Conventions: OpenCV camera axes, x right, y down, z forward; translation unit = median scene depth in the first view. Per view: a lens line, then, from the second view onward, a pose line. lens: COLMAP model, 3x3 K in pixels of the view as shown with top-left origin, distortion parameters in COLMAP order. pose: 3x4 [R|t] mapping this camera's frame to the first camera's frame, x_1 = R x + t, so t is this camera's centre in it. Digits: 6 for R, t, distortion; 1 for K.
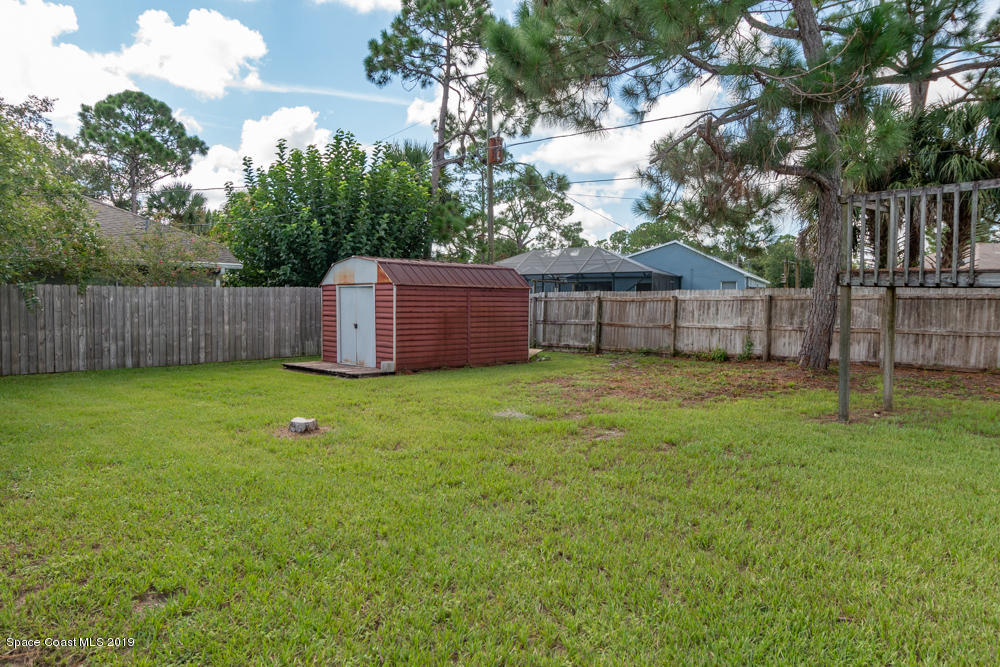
lens RADIAL K [[658.3, 0, 500.0], [0, 658.3, 333.5], [0, 0, 1]] dist [-0.001370, 0.000717]
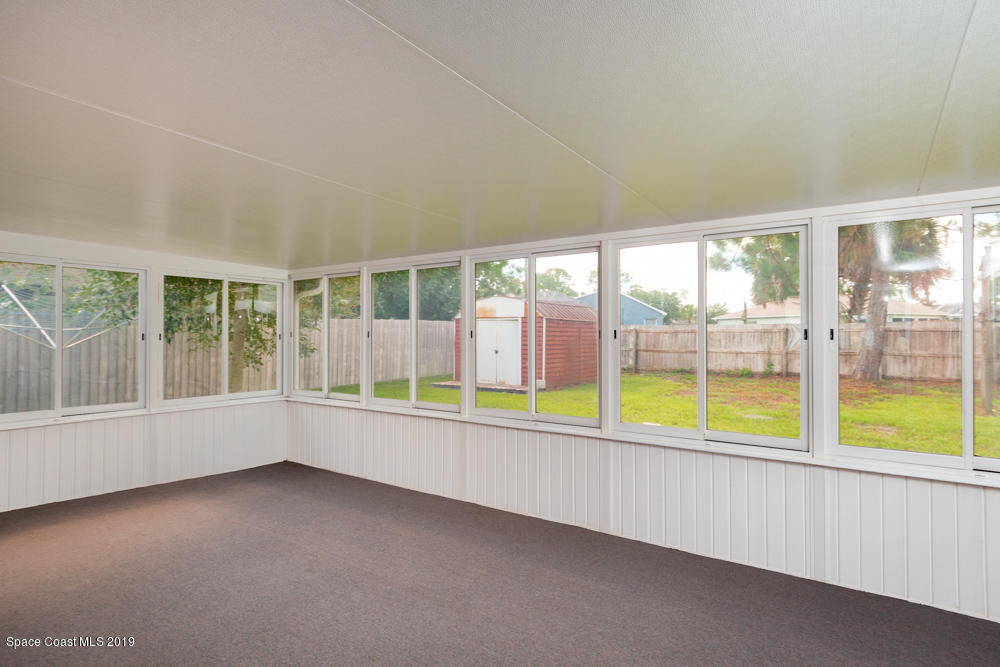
lens RADIAL K [[519.4, 0, 500.0], [0, 519.4, 333.5], [0, 0, 1]] dist [0.000032, -0.000925]
pose [[0.982985, 0.002979, 0.183661, -0.367052], [0.006190, 0.998763, -0.049331, 0.002205], [-0.183580, 0.049629, 0.981751, 0.045826]]
